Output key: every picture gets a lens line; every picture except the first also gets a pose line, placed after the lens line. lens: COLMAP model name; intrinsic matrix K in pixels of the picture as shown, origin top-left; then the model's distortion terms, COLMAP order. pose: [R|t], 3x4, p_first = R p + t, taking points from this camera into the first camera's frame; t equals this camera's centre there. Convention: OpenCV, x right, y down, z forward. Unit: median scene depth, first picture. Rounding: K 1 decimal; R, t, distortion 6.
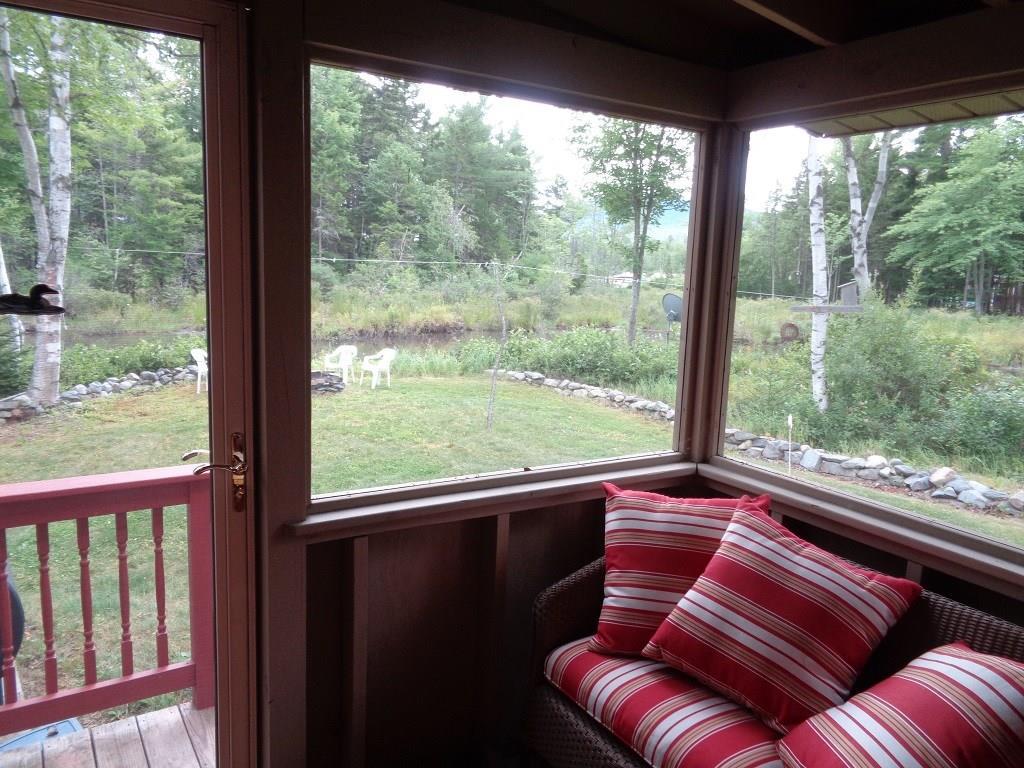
lens RADIAL K [[771.4, 0, 512.0], [0, 771.4, 384.0], [0, 0, 1]] dist [0.003951, -0.003362]
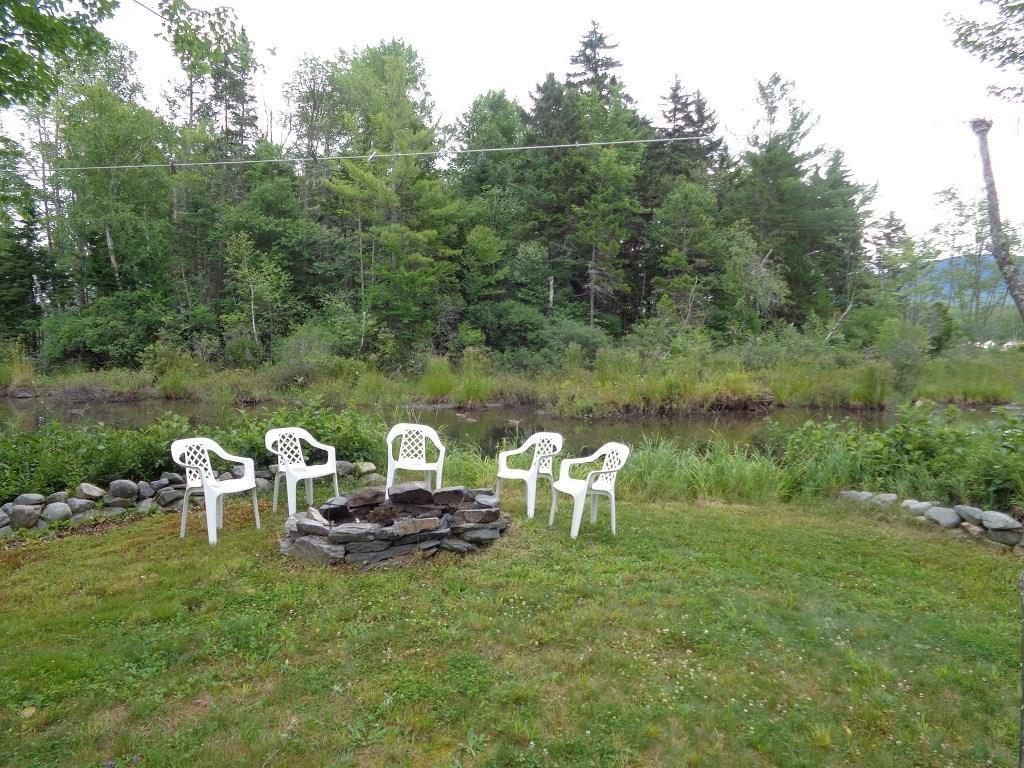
lens RADIAL K [[771.4, 0, 512.0], [0, 771.4, 384.0], [0, 0, 1]] dist [0.003951, -0.003362]
pose [[0.929181, -0.002432, -0.369617, -0.018757], [-0.034327, 0.995089, -0.092843, -0.012761], [0.368028, 0.098956, 0.924534, 0.201250]]
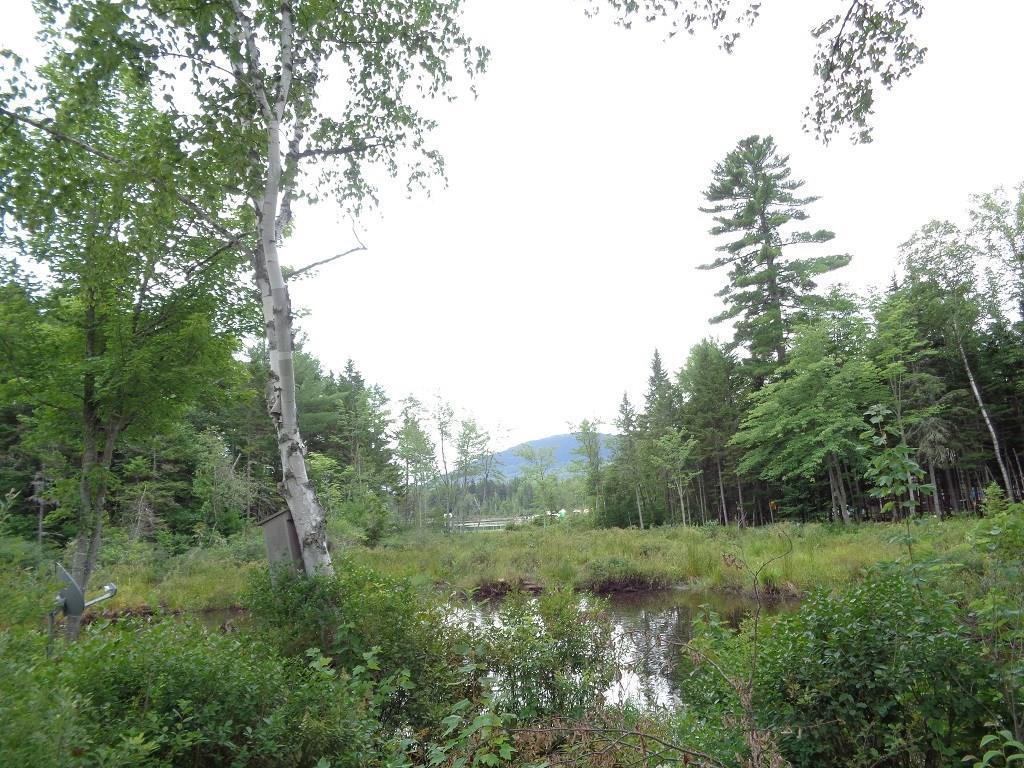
lens RADIAL K [[771.4, 0, 512.0], [0, 771.4, 384.0], [0, 0, 1]] dist [0.003951, -0.003362]
pose [[0.992065, -0.079586, 0.097326, 0.174277], [0.105880, 0.946304, -0.305447, -0.014509], [-0.067791, 0.313329, 0.947222, 0.166666]]
